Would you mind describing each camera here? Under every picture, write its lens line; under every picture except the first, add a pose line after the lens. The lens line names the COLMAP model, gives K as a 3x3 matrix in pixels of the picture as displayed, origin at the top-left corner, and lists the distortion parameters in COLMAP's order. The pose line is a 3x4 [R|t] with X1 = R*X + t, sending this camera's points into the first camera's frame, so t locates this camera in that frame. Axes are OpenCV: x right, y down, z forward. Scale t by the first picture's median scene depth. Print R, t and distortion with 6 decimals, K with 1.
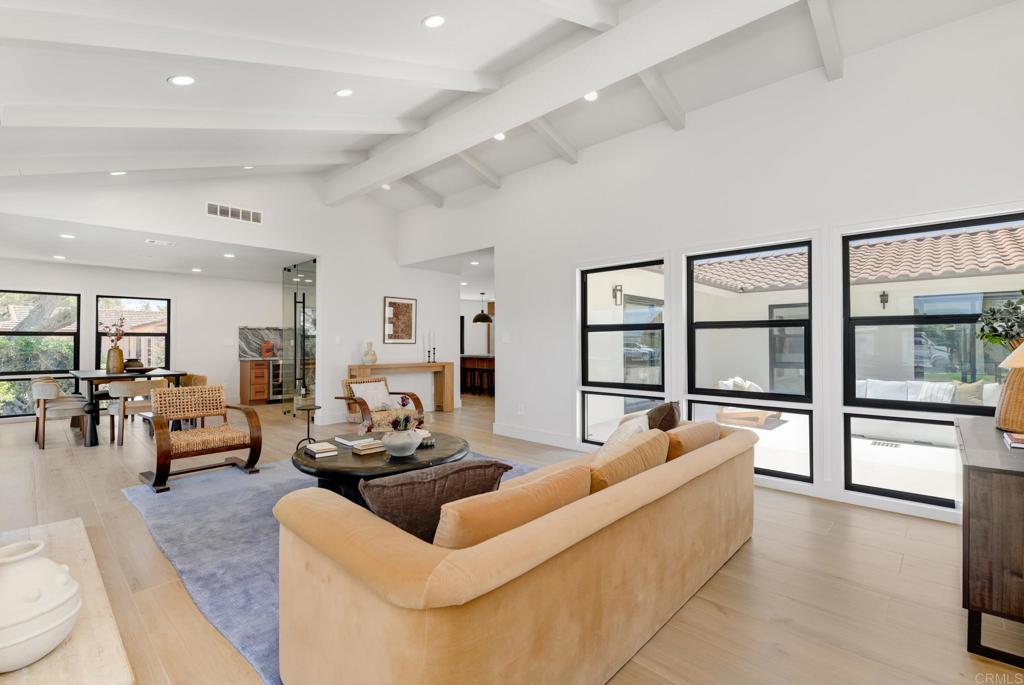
lens RADIAL K [[470.9, 0, 510.4], [0, 470.9, 343.7], [0, 0, 1]] dist [0.012740, -0.000435]
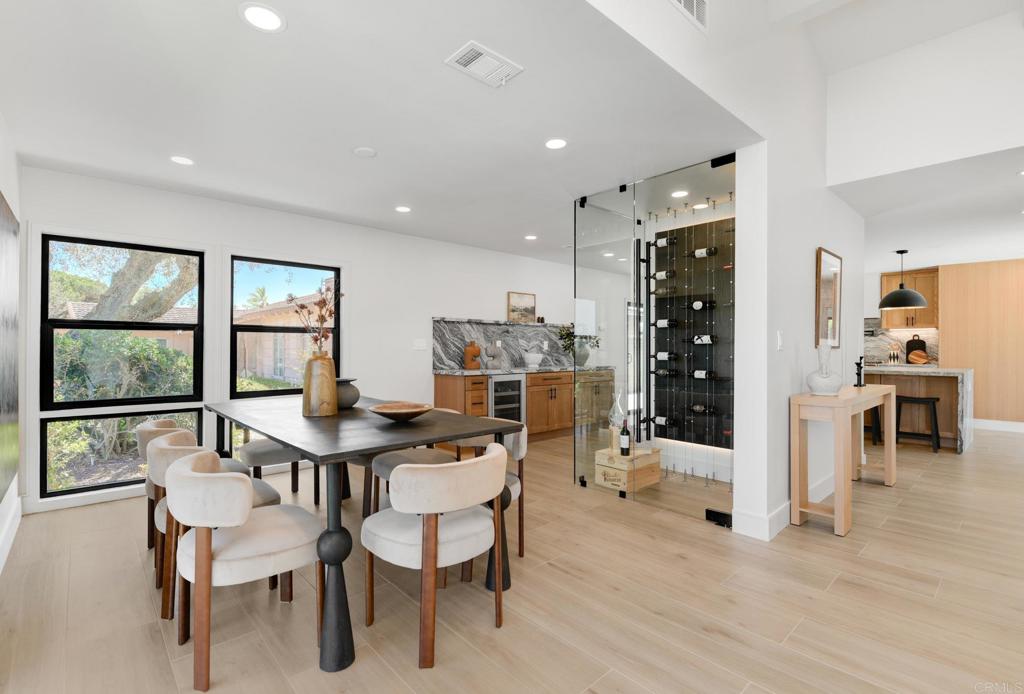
lens RADIAL K [[470.9, 0, 503.4], [0, 470.9, 346.9], [0, 0, 1]] dist [0.012740, -0.000435]
pose [[0.998148, 0.004716, -0.060643, -0.452837], [-0.004677, 0.999989, 0.000774, -0.000235], [0.060646, -0.000489, 0.998159, 0.414475]]
